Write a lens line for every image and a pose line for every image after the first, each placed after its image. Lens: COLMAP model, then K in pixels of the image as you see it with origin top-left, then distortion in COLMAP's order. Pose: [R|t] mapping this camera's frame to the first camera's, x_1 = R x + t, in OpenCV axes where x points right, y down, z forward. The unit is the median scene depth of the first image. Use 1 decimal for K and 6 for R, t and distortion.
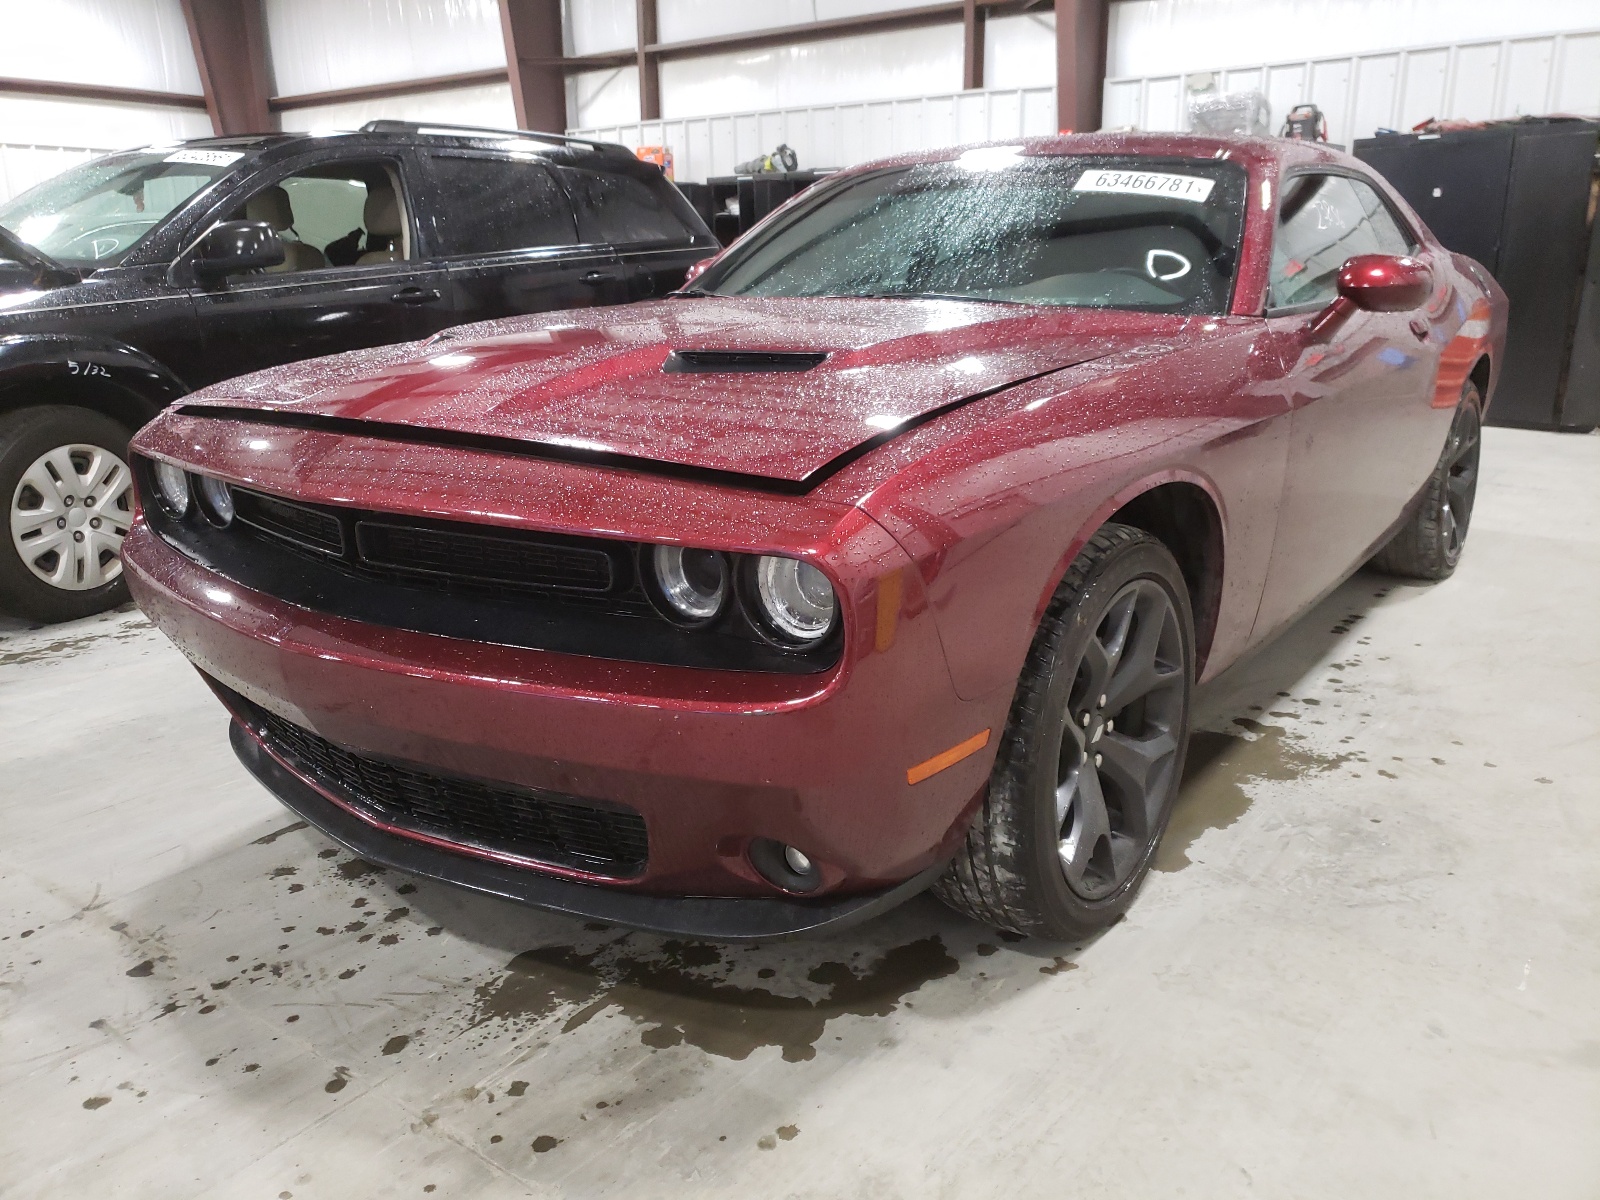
lens RADIAL K [[1247.2, 0, 788.8], [0, 1247.2, 599.6], [0, 0, 1]] dist [0.001812, 0.019044]
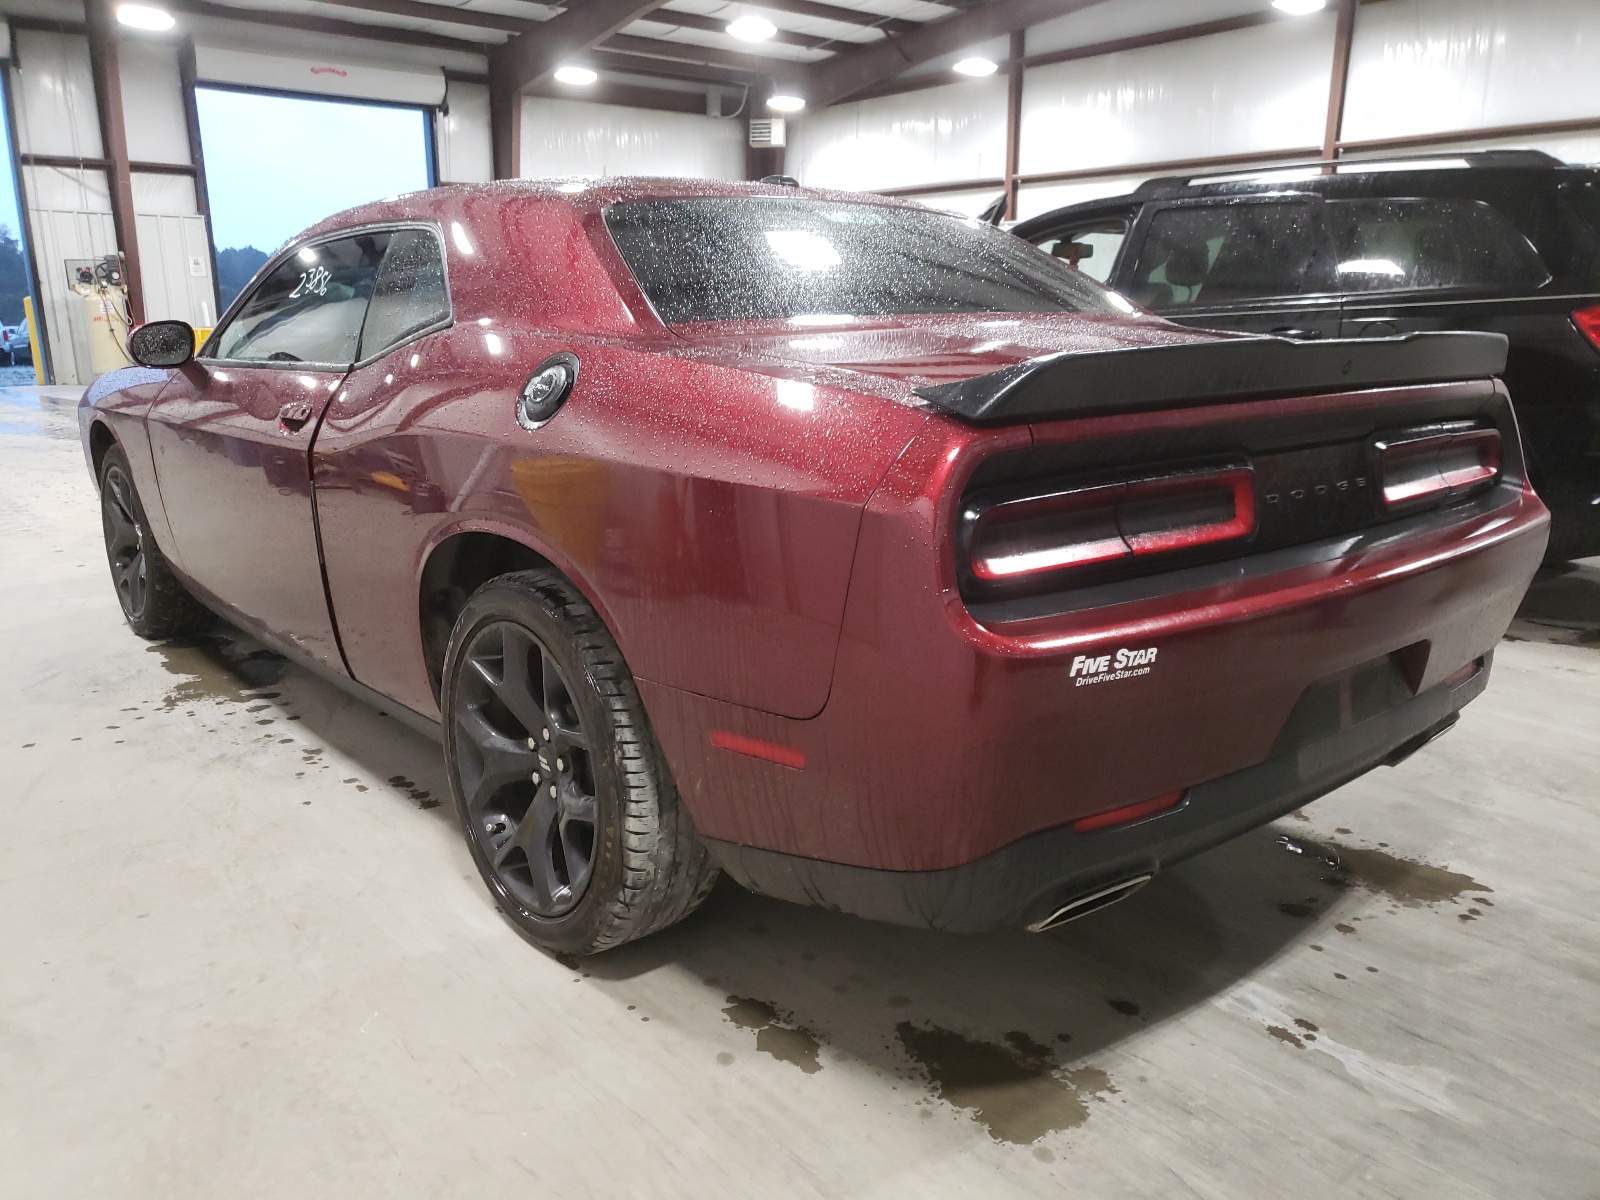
lens RADIAL K [[1247.2, 0, 795.3], [0, 1247.2, 604.4], [0, 0, 1]] dist [0.001812, 0.019044]
pose [[-0.223524, 0.241066, -0.944417, 1.344530], [-0.255923, 0.920422, 0.295513, -0.464279], [0.940500, 0.307752, -0.144042, 1.584597]]
